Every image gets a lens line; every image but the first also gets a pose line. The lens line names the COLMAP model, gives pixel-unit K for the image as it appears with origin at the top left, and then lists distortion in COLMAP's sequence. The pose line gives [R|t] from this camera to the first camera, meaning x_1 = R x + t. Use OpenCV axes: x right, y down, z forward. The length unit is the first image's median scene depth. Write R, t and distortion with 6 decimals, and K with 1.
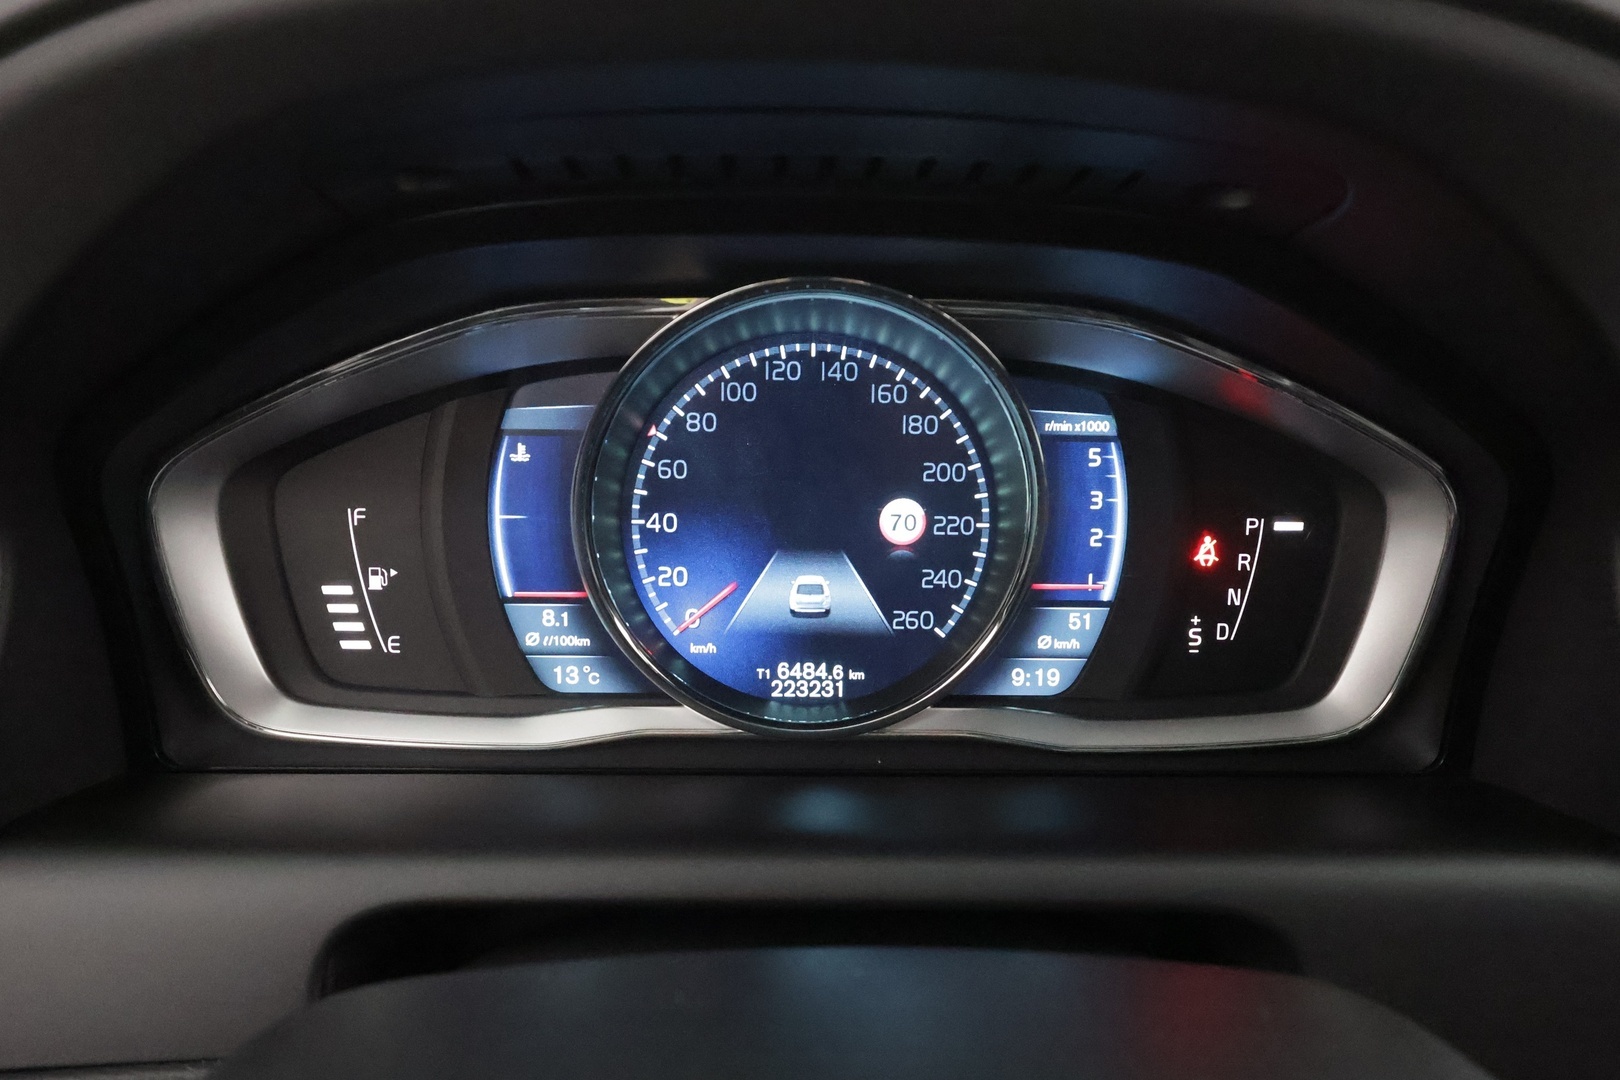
lens RADIAL K [[1157.2, 0, 810.0], [0, 1157.2, 540.0], [0, 0, 1]] dist [0.006632, 0.003349]
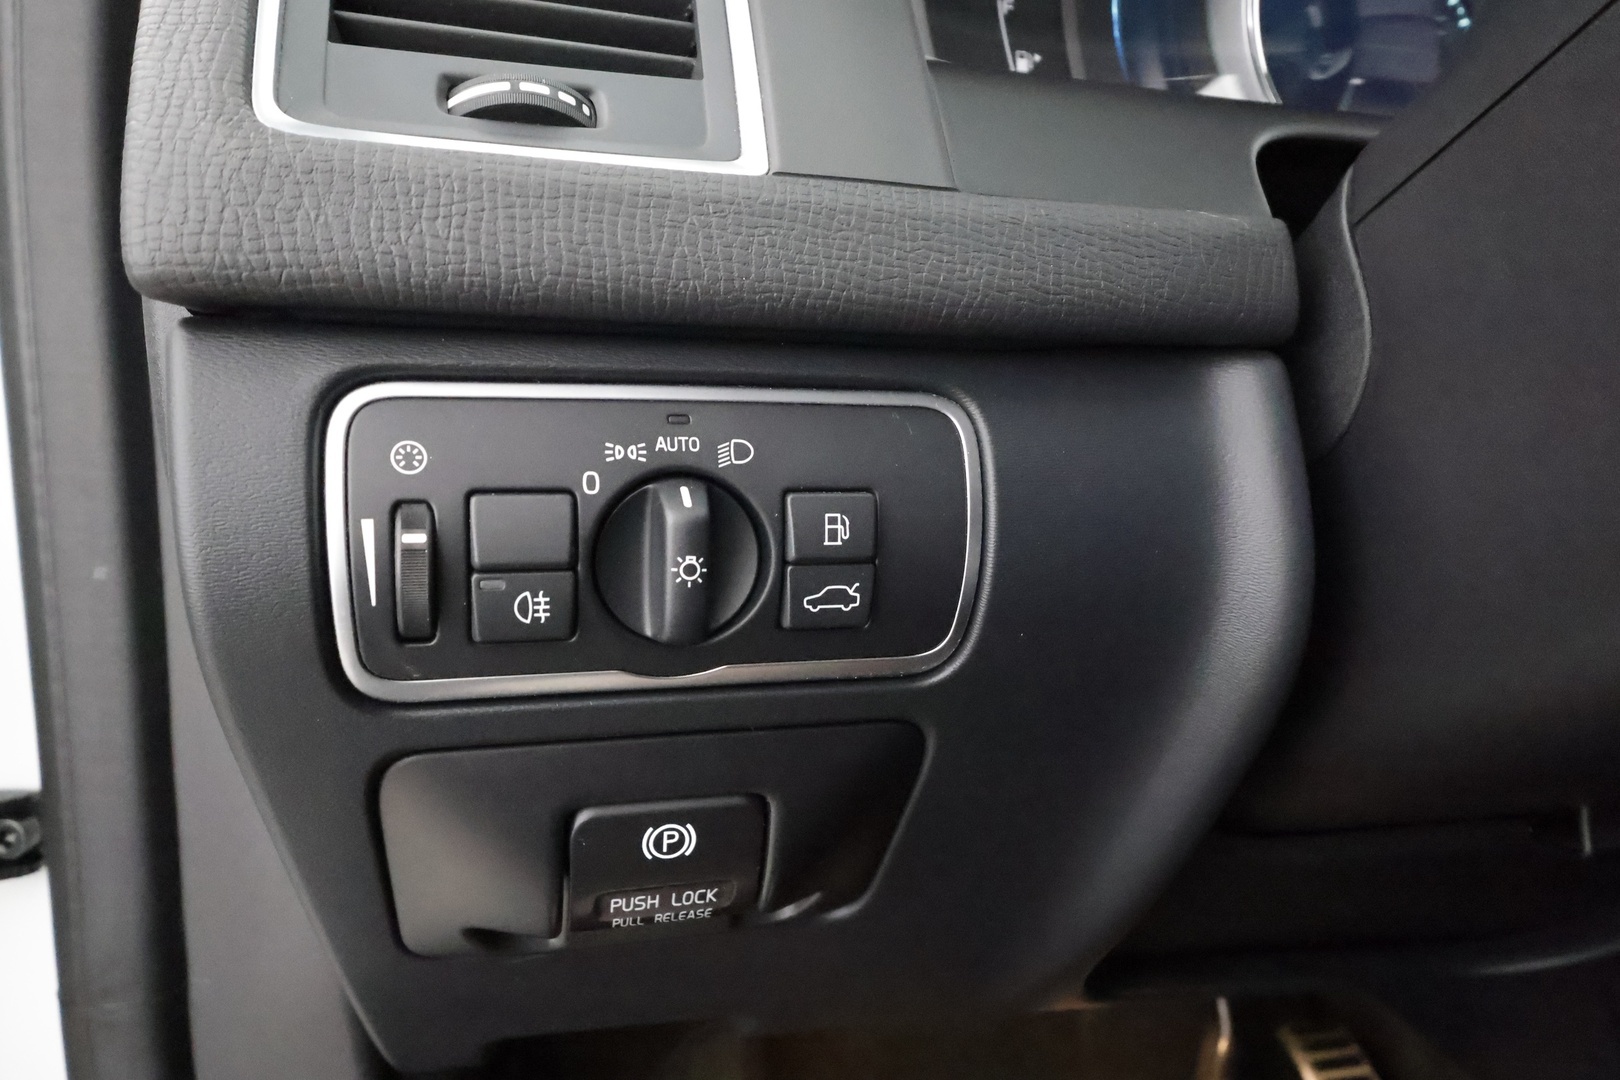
lens RADIAL K [[1139.0, 0, 810.0], [0, 1139.0, 540.0], [0, 0, 1]] dist [0.001294, 0.000554]
pose [[0.976606, -0.015845, 0.214453, -0.799989], [0.073596, 0.961685, -0.264094, 0.729356], [-0.202051, 0.273699, 0.940353, 0.150010]]
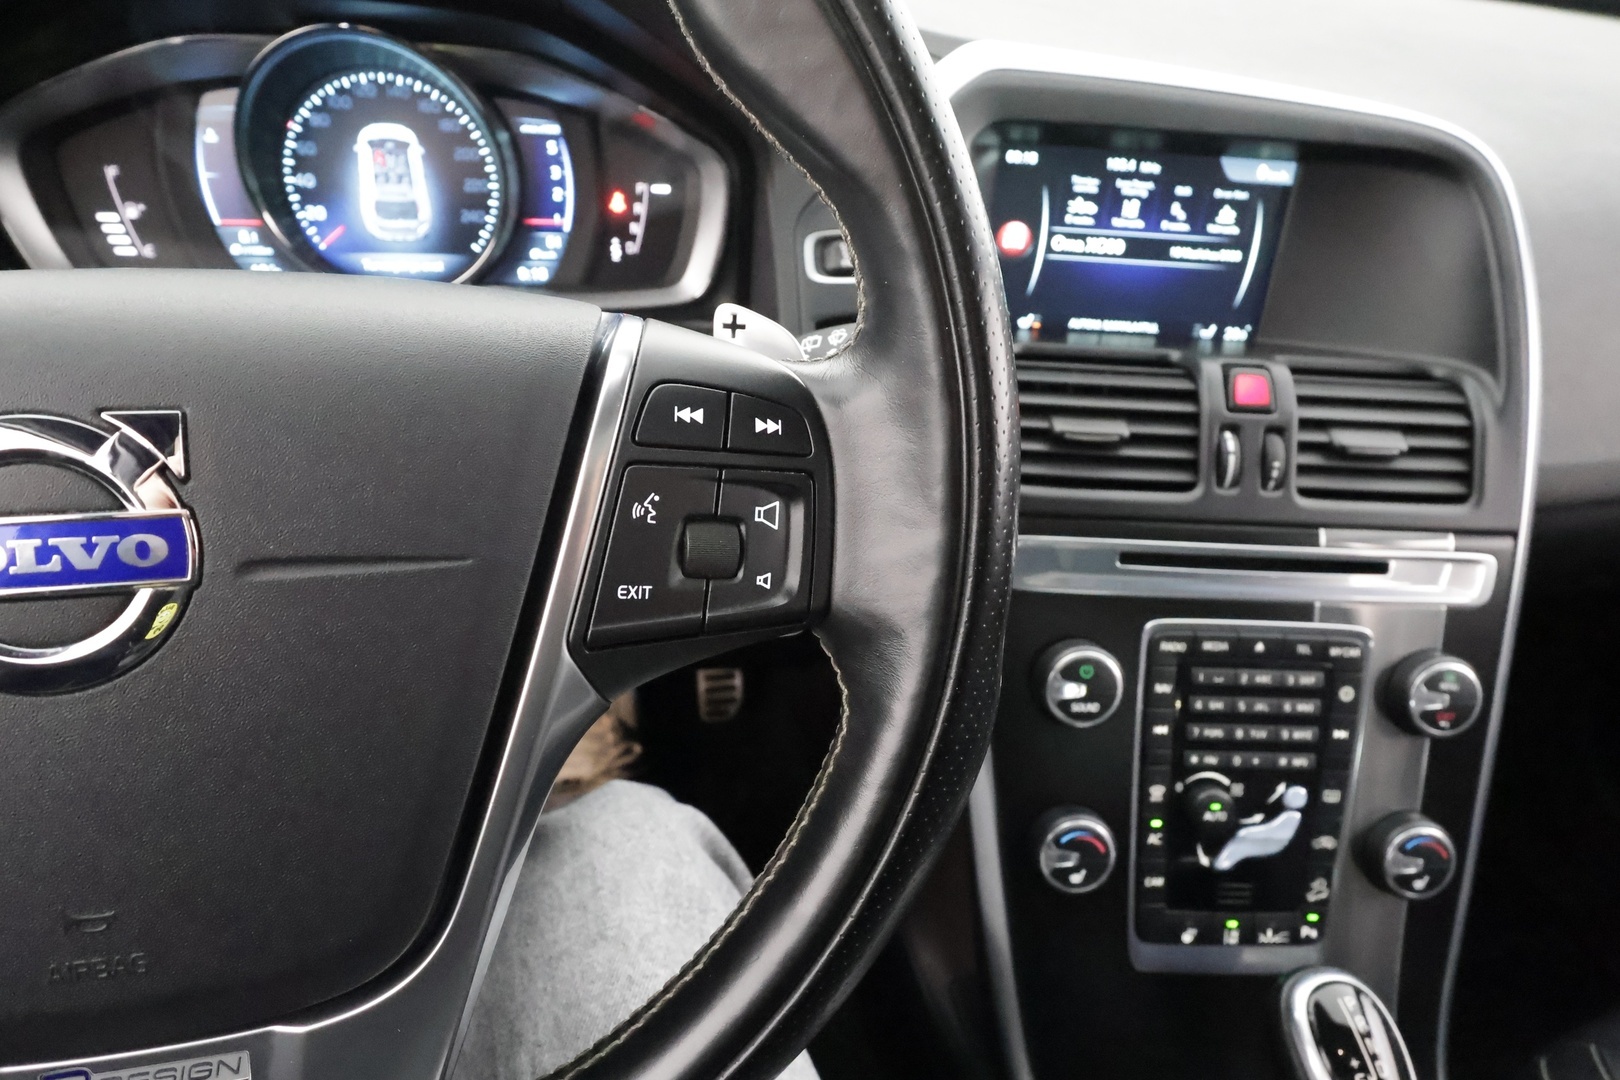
lens RADIAL K [[933.2, 0, 813.7], [0, 933.2, 539.2], [0, 0, 1]] dist [0.002320, 0.000840]
pose [[0.983332, -0.049707, 0.174893, 0.363730], [0.014066, 0.979818, 0.199396, 0.250456], [-0.181275, -0.193612, 0.964186, -0.641179]]
